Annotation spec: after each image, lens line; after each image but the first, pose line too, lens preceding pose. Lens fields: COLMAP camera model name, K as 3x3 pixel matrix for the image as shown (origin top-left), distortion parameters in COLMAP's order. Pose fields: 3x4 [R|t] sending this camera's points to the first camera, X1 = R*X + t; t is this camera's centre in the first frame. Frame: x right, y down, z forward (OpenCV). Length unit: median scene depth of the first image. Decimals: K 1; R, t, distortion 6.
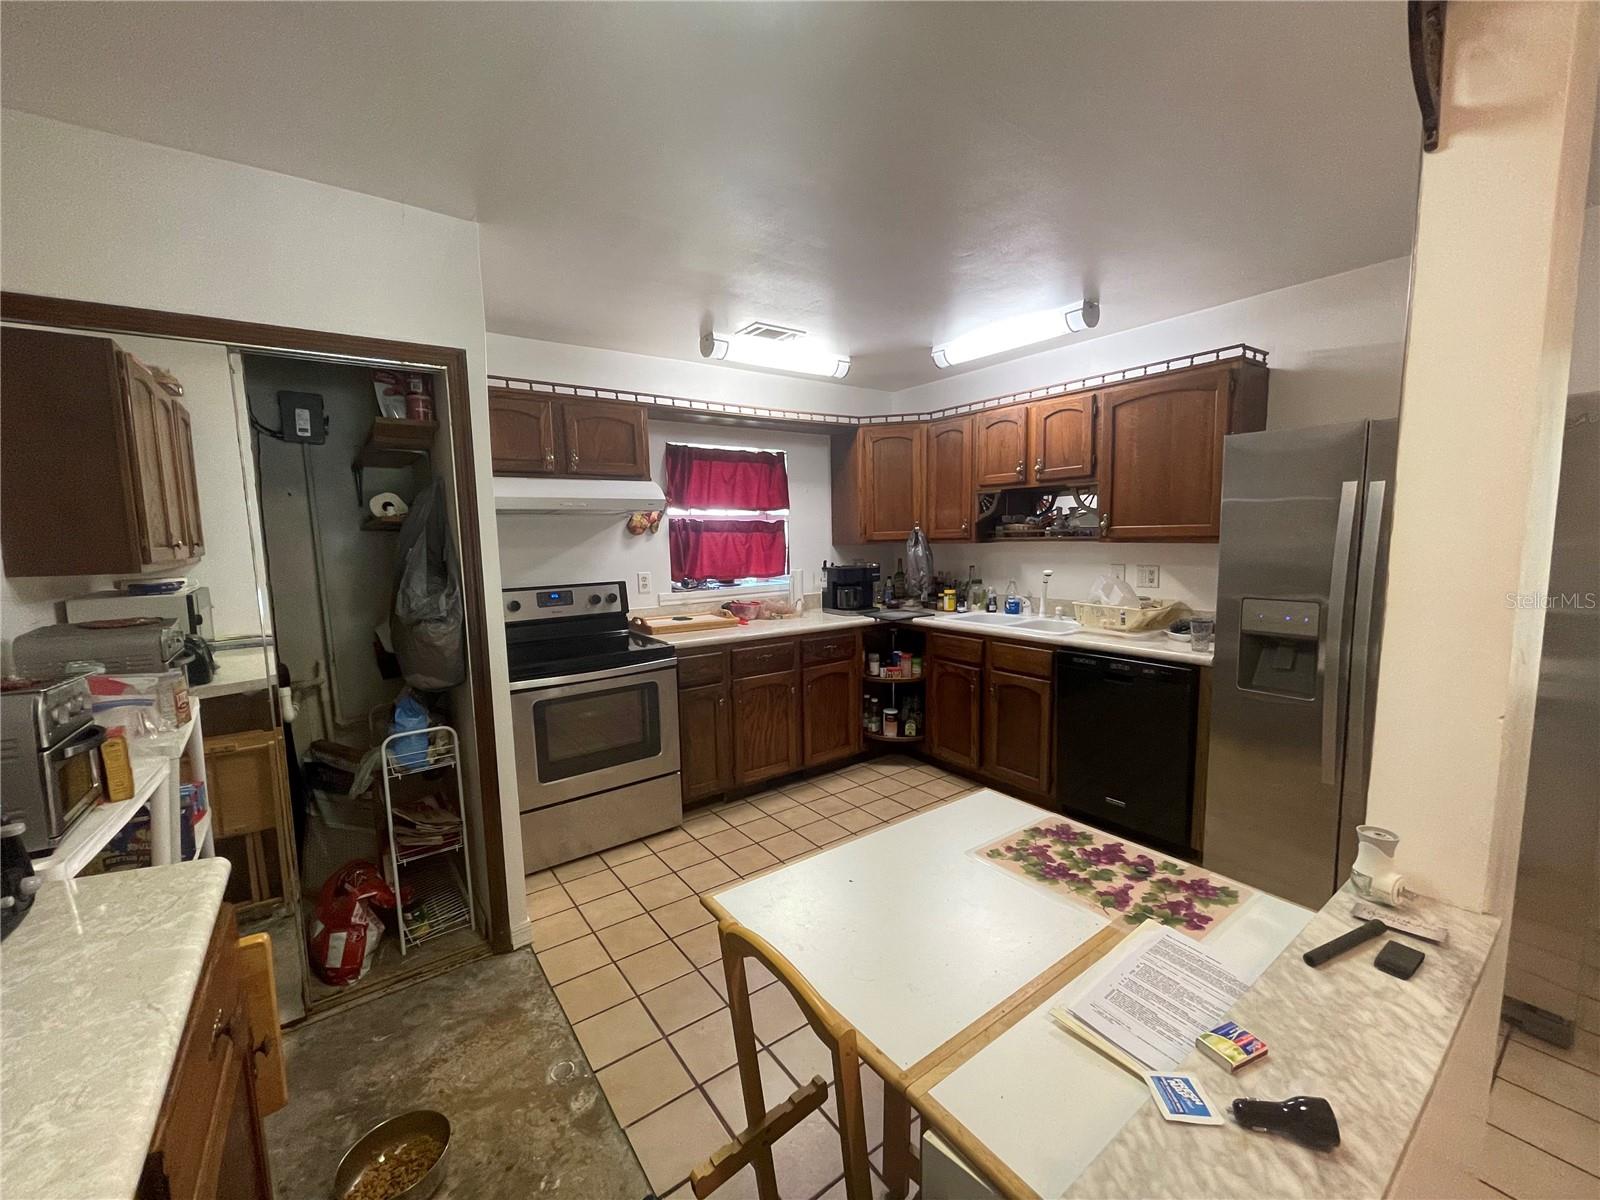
lens RADIAL K [[643.6, 0, 799.4], [0, 643.6, 606.1], [0, 0, 1]] dist [-0.001595, -0.000822]
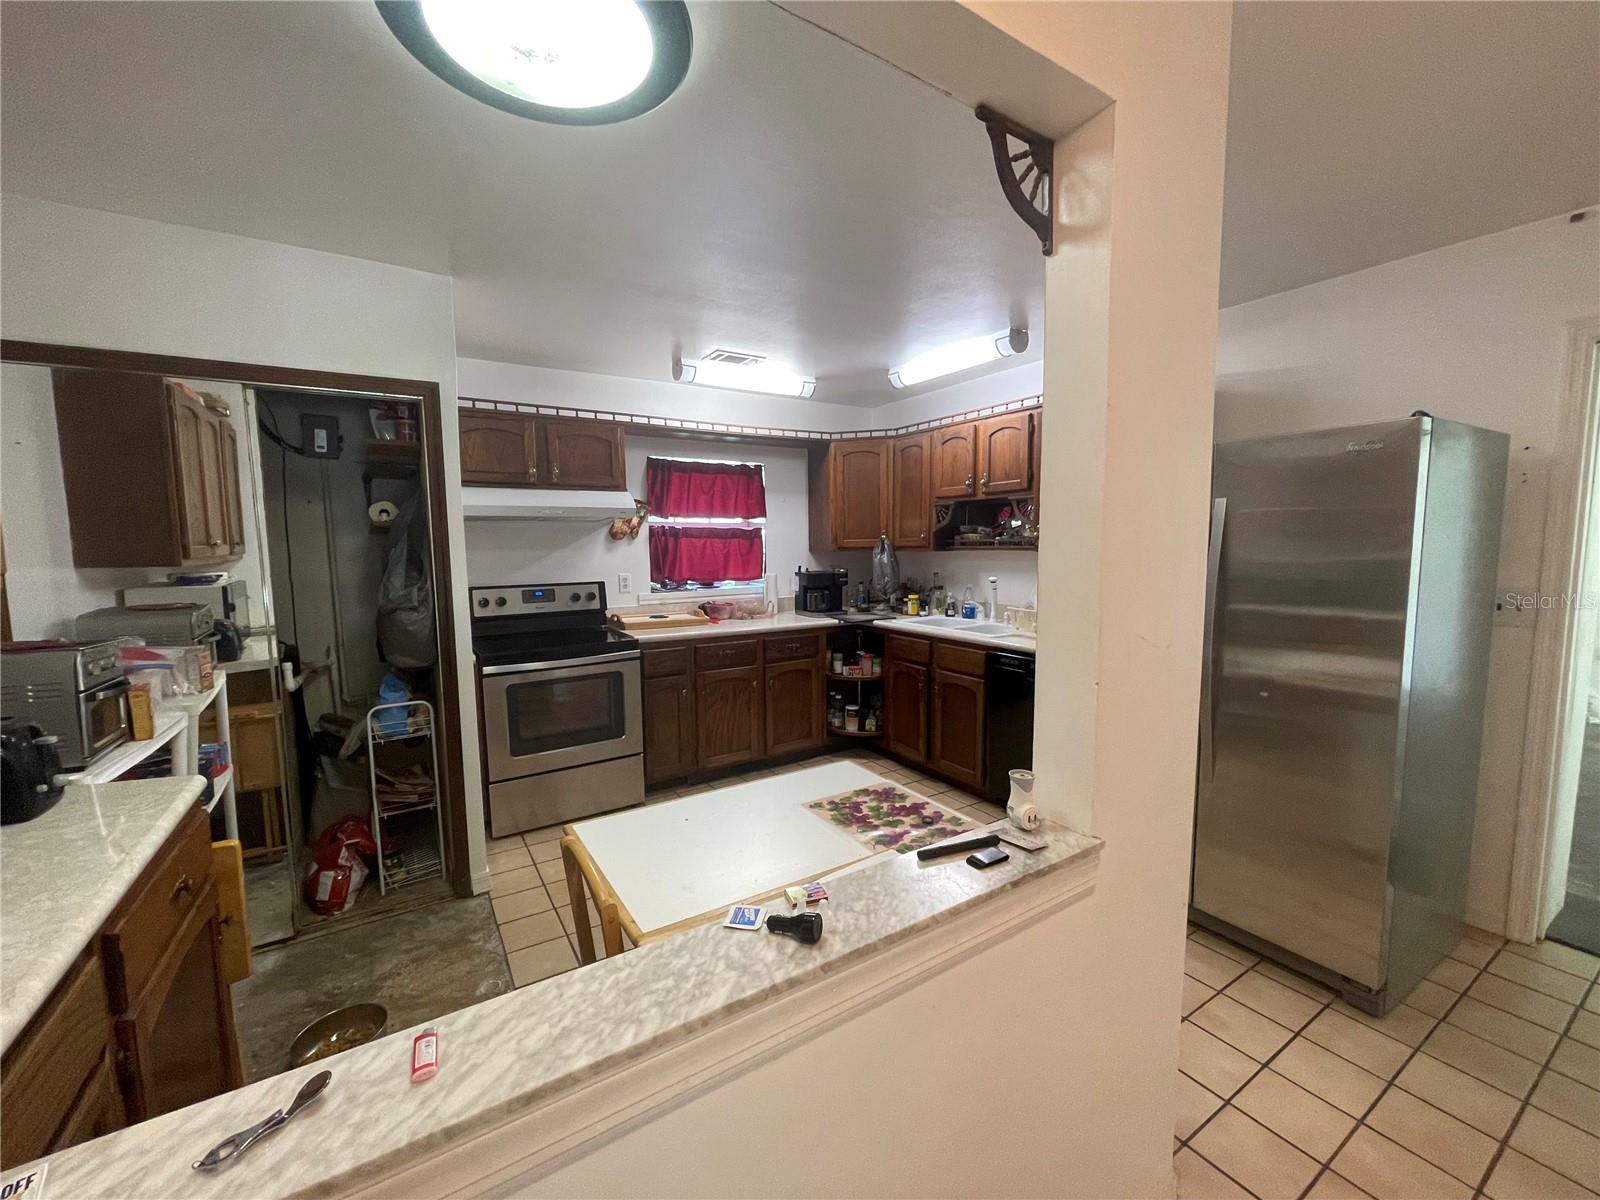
lens RADIAL K [[643.6, 0, 799.8], [0, 643.6, 605.8], [0, 0, 1]] dist [-0.001595, -0.000822]
pose [[0.997825, 0.017631, -0.063510, 0.159780], [-0.018380, 0.999768, -0.011221, 0.010997], [0.063297, 0.012363, 0.997918, -0.098456]]
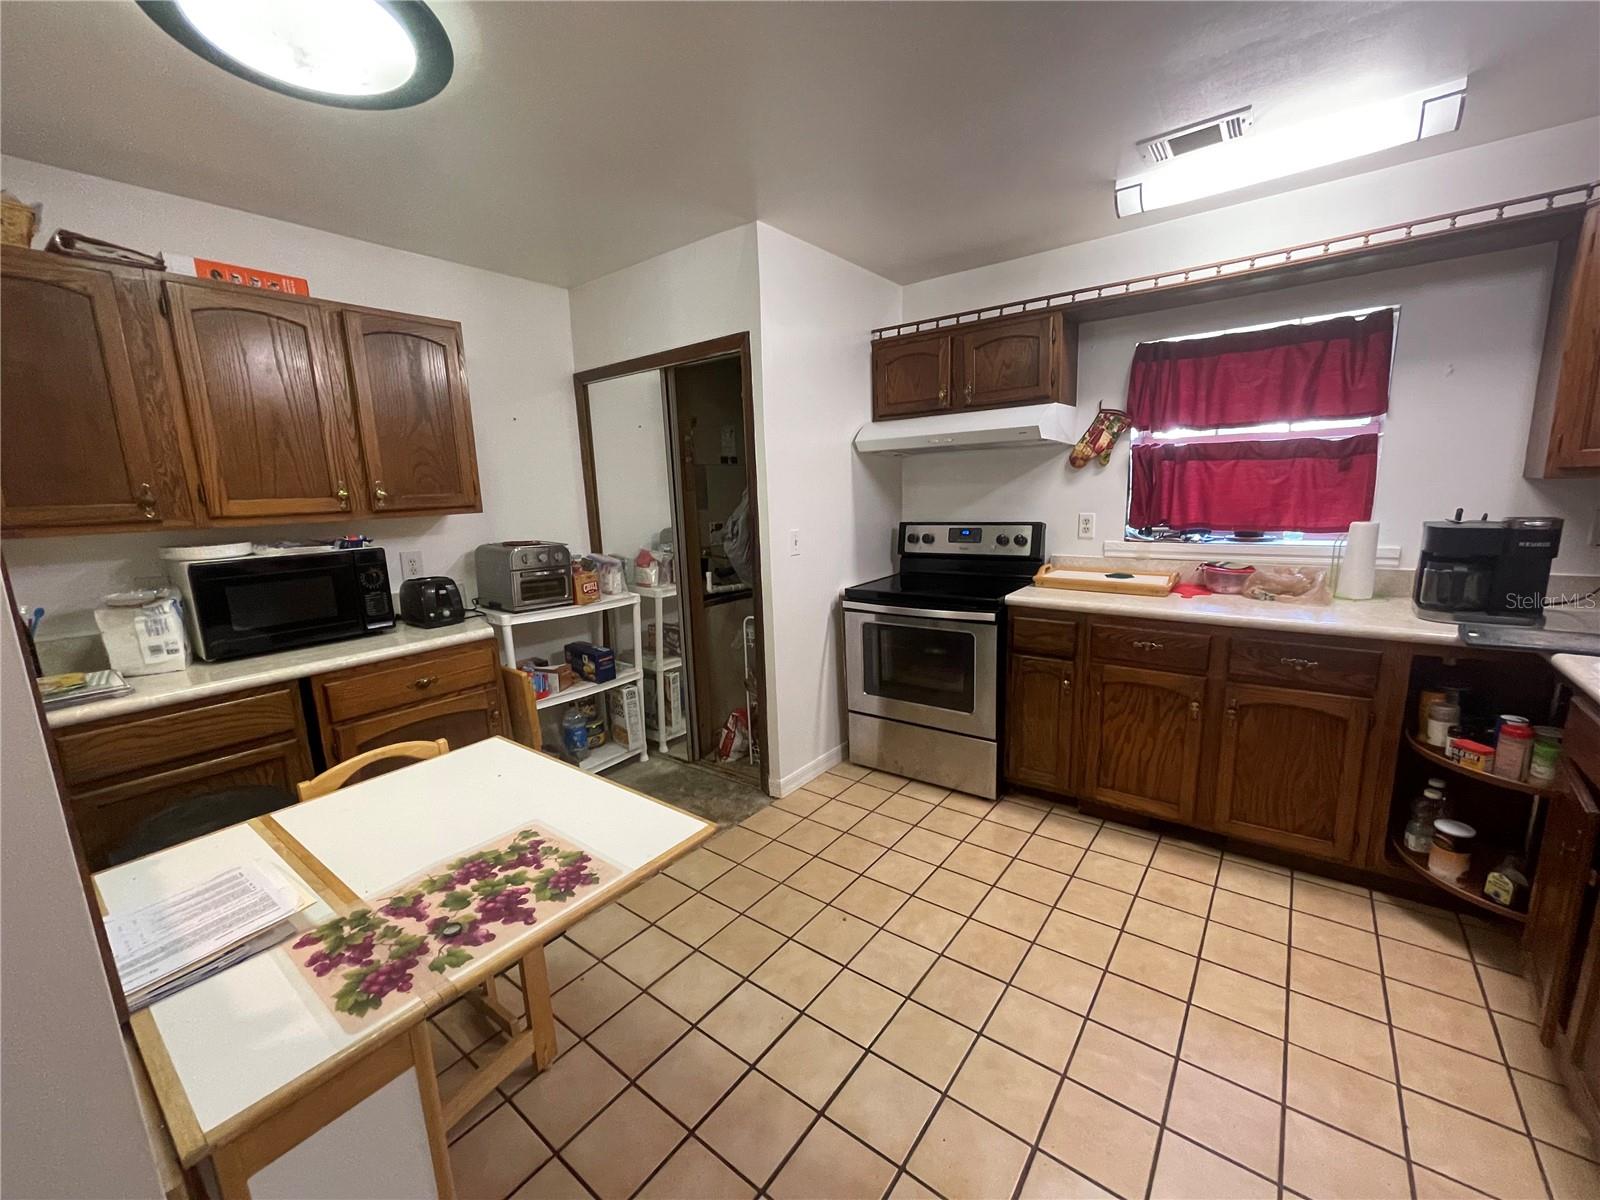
lens RADIAL K [[643.6, 0, 801.7], [0, 643.6, 607.8], [0, 0, 1]] dist [-0.001595, -0.000822]
pose [[0.278553, 0.188506, -0.941740, 0.570954], [-0.079656, 0.981705, 0.172944, -0.059073], [0.957112, 0.026841, 0.288473, 0.513329]]
